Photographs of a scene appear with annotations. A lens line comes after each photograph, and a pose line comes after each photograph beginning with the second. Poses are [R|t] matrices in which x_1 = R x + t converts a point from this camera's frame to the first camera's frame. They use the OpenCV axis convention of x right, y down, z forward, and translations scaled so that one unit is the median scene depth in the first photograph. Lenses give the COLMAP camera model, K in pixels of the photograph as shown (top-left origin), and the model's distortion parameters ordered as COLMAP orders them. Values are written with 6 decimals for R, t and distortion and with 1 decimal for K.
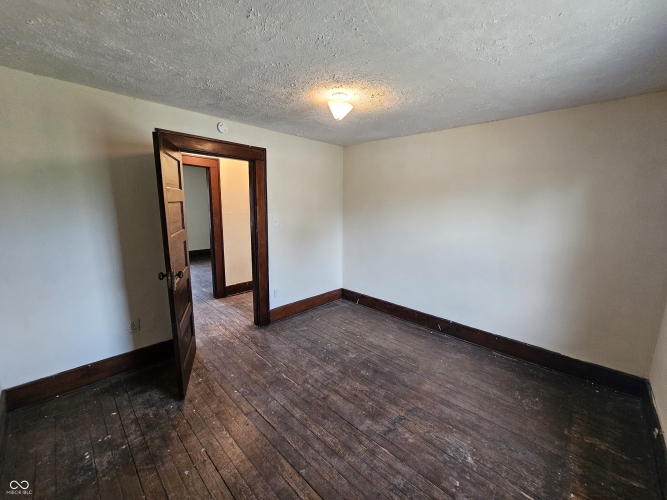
lens RADIAL K [[273.5, 0, 334.9], [0, 273.5, 250.1], [0, 0, 1]] dist [-0.003613, 0.000560]
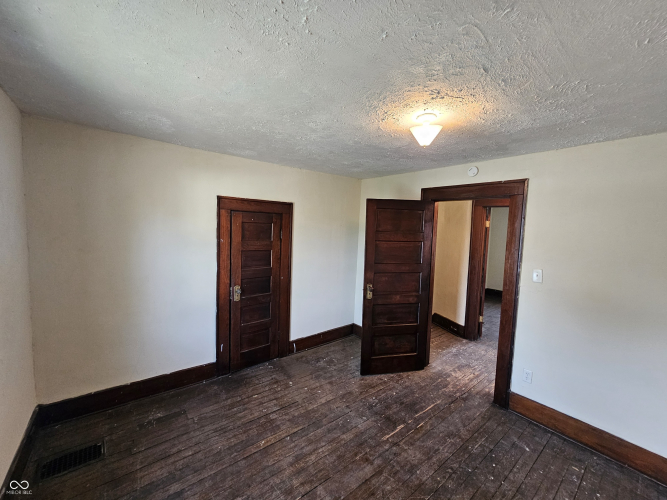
lens RADIAL K [[273.5, 0, 338.8], [0, 273.5, 247.8], [0, 0, 1]] dist [-0.003613, 0.000560]
pose [[-0.111519, 0.047497, -0.992627, 0.773738], [-0.207452, 0.975738, 0.069996, -0.166225], [0.971868, 0.213728, -0.098960, 0.797122]]
